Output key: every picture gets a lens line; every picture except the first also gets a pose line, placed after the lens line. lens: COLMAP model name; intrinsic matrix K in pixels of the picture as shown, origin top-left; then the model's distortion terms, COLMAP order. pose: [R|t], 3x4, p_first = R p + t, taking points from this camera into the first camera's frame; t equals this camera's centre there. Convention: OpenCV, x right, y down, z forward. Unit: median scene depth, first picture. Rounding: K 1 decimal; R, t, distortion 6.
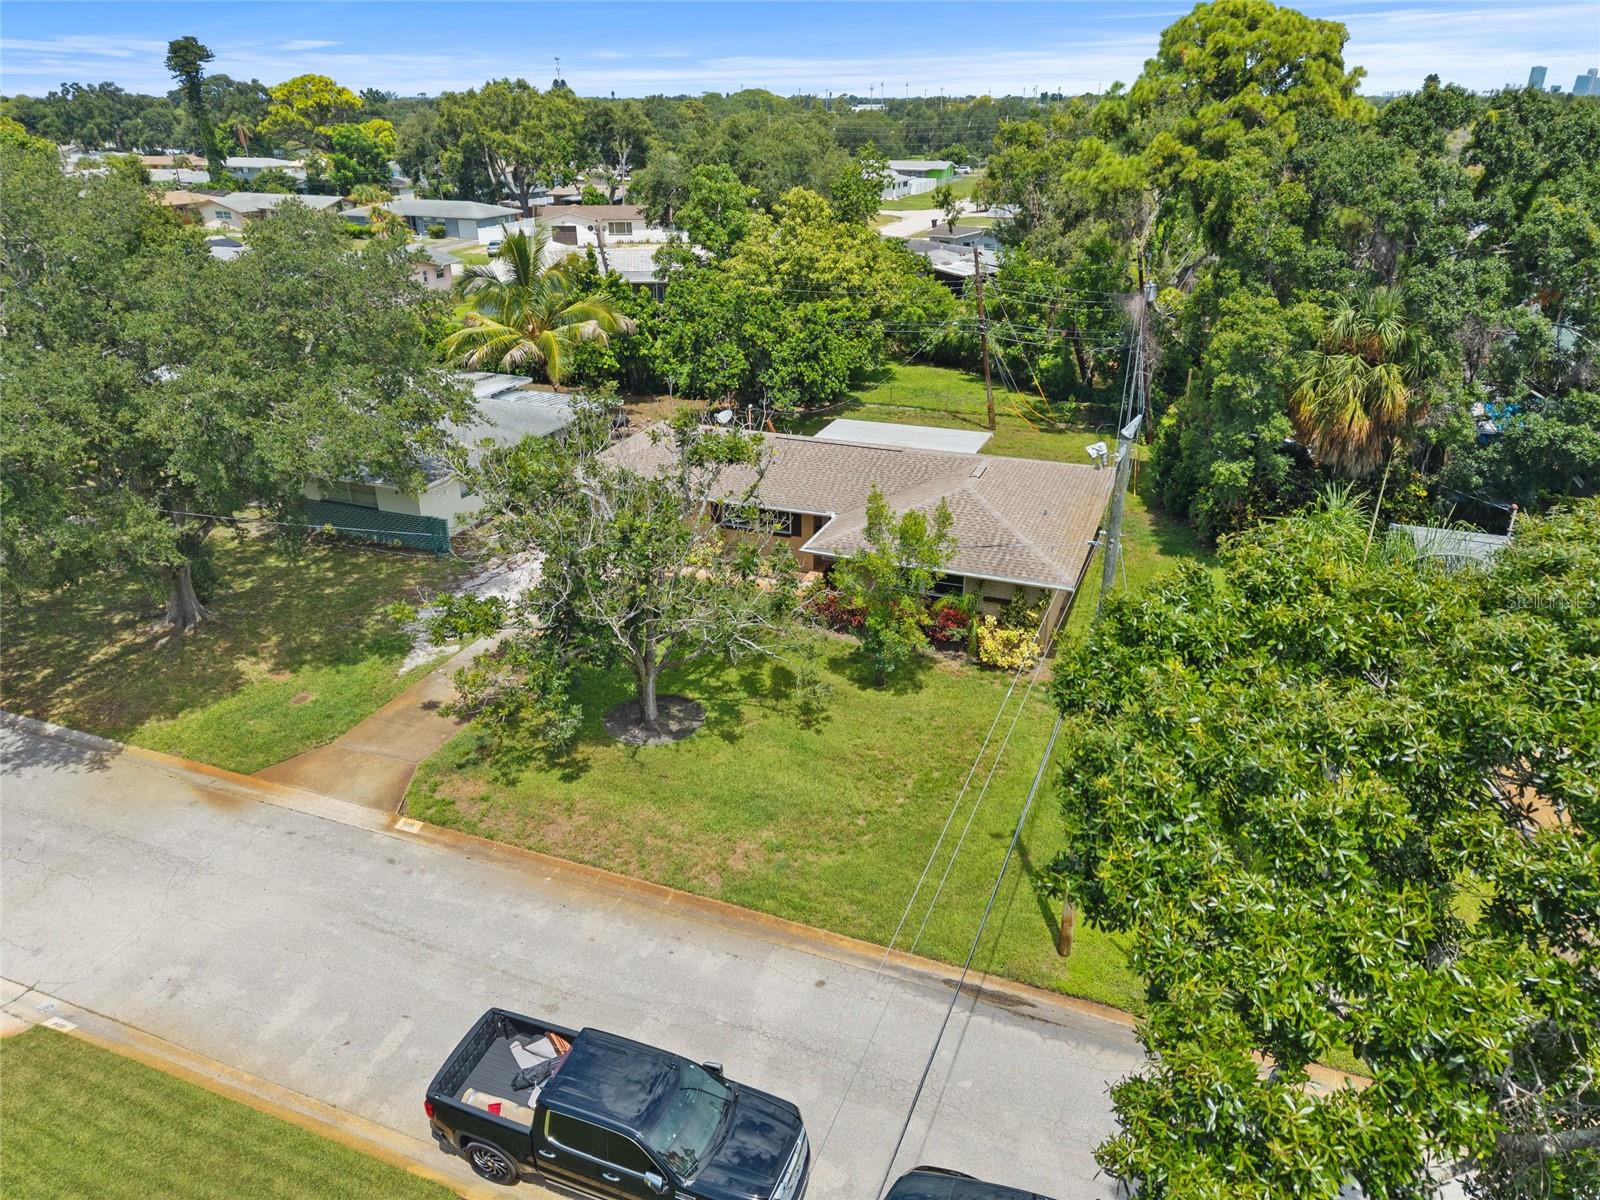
lens RADIAL K [[1101.9, 0, 785.5], [0, 1101.9, 600.7], [0, 0, 1]] dist [0.032089, -0.032872]
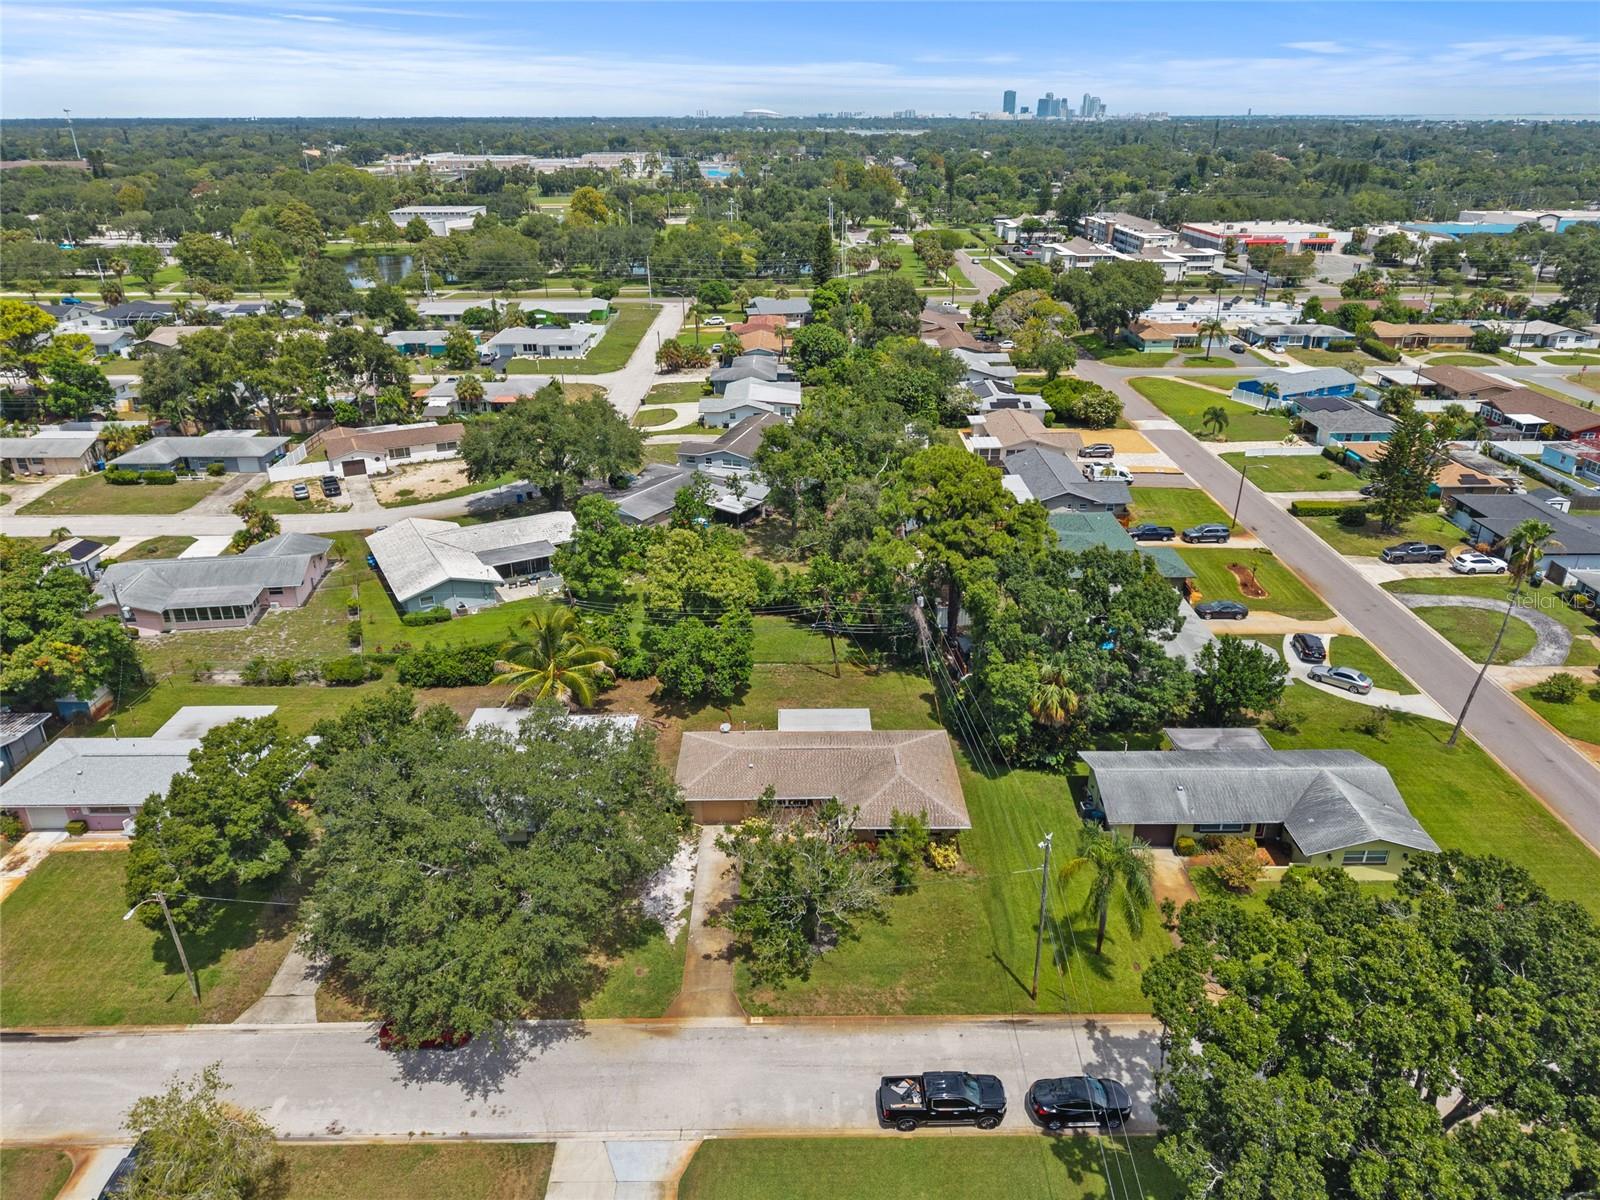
lens RADIAL K [[1101.9, 0, 808.8], [0, 1101.9, 591.0], [0, 0, 1]] dist [0.032089, -0.032872]
pose [[0.926430, -0.153226, 0.343875, -0.716107], [0.161579, 0.986850, 0.004419, -0.530443], [-0.340030, 0.051469, 0.939005, -0.977501]]
